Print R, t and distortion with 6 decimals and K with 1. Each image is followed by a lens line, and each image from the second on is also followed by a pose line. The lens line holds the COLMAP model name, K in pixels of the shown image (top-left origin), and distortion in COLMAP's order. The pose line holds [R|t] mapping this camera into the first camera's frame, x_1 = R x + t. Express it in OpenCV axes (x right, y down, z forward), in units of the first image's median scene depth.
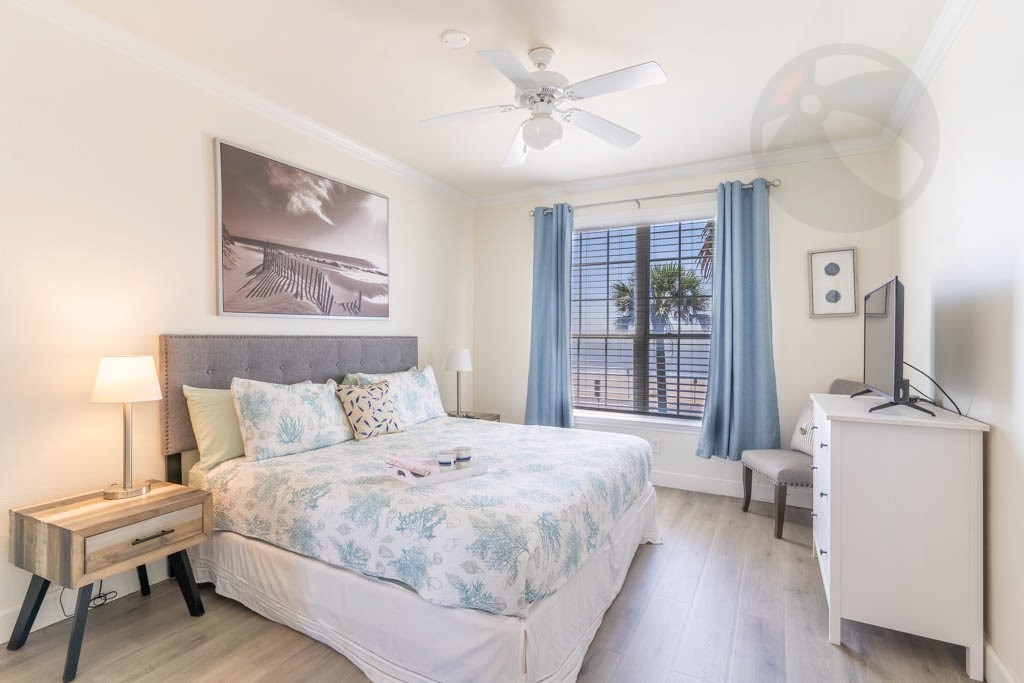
lens RADIAL K [[493.4, 0, 516.1], [0, 493.4, 339.7], [0, 0, 1]] dist [0.000727, 0.001775]
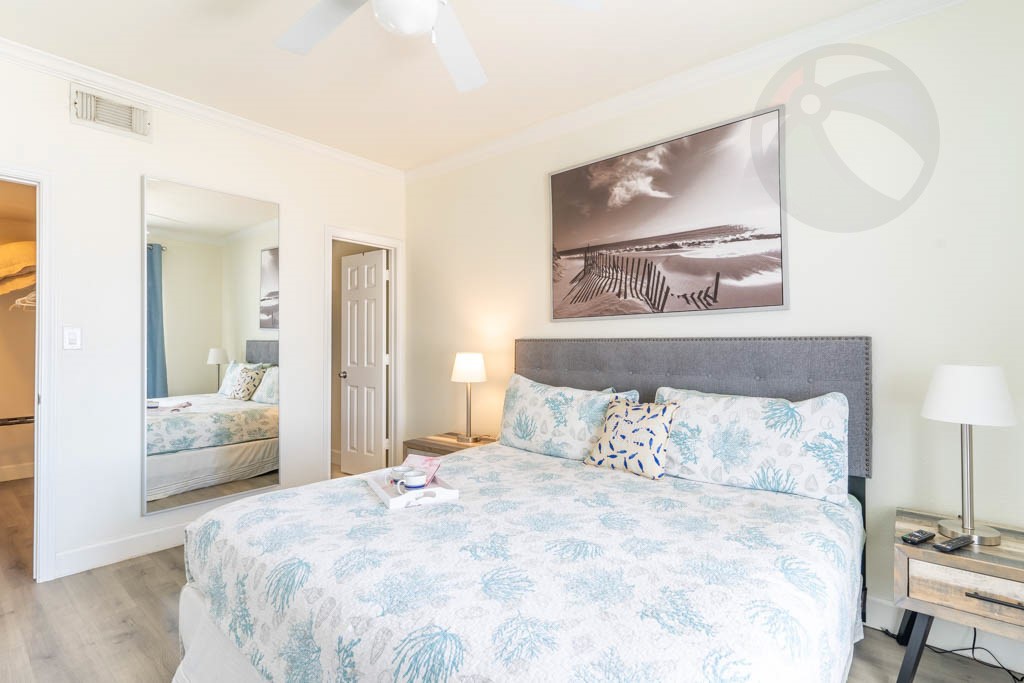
lens RADIAL K [[493.4, 0, 502.2], [0, 493.4, 339.2], [0, 0, 1]] dist [0.000727, 0.001775]
pose [[-0.225367, -0.005446, -0.974259, 0.485706], [0.001531, 0.999981, -0.005944, -0.001213], [0.974273, -0.002831, -0.225355, 0.972196]]
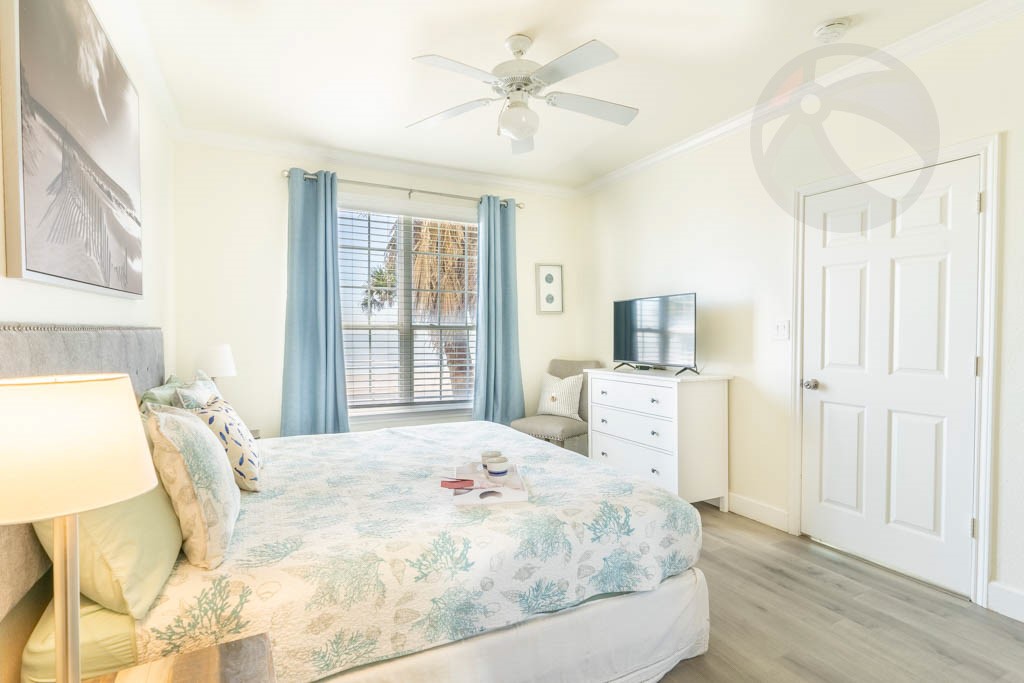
lens RADIAL K [[493.4, 0, 515.1], [0, 493.4, 339.6], [0, 0, 1]] dist [0.000727, 0.001775]
pose [[0.572753, -0.017209, 0.819547, -0.598004], [0.001178, 0.999796, 0.020171, -0.002914], [-0.819727, -0.010587, 0.572657, 0.337773]]
